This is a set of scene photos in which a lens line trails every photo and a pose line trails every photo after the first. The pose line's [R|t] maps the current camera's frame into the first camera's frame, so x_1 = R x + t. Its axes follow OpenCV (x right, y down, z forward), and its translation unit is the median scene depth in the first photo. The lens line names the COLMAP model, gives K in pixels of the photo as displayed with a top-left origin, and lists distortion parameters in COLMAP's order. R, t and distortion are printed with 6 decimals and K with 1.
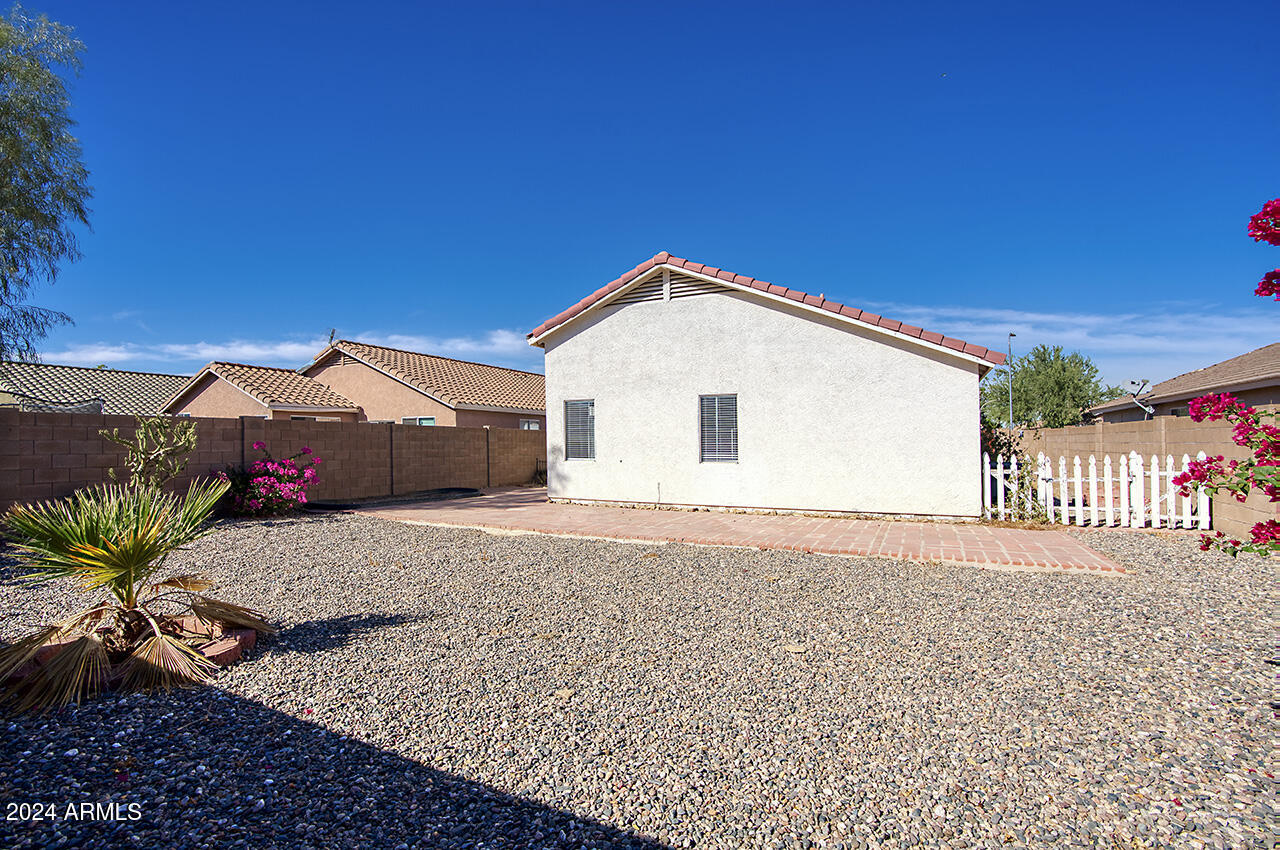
lens RADIAL K [[587.2, 0, 644.0], [0, 587.2, 432.1], [0, 0, 1]] dist [-0.015110, 0.000646]
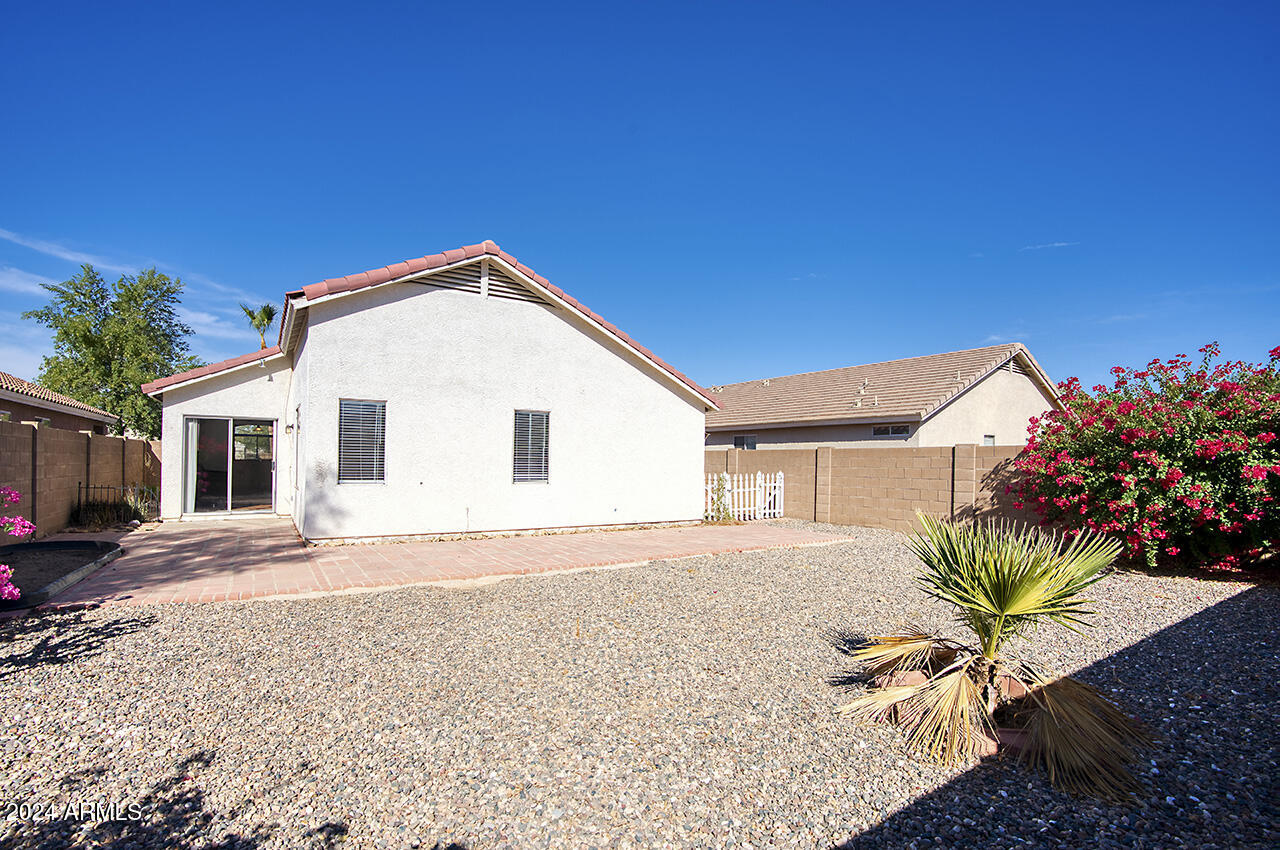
lens RADIAL K [[587.2, 0, 660.0], [0, 587.2, 458.9], [0, 0, 1]] dist [-0.015110, 0.000646]
pose [[0.538111, 0.019139, 0.842657, -0.551895], [-0.027036, 0.999620, -0.005439, 0.012787], [-0.842440, -0.019856, 0.538424, 0.316297]]
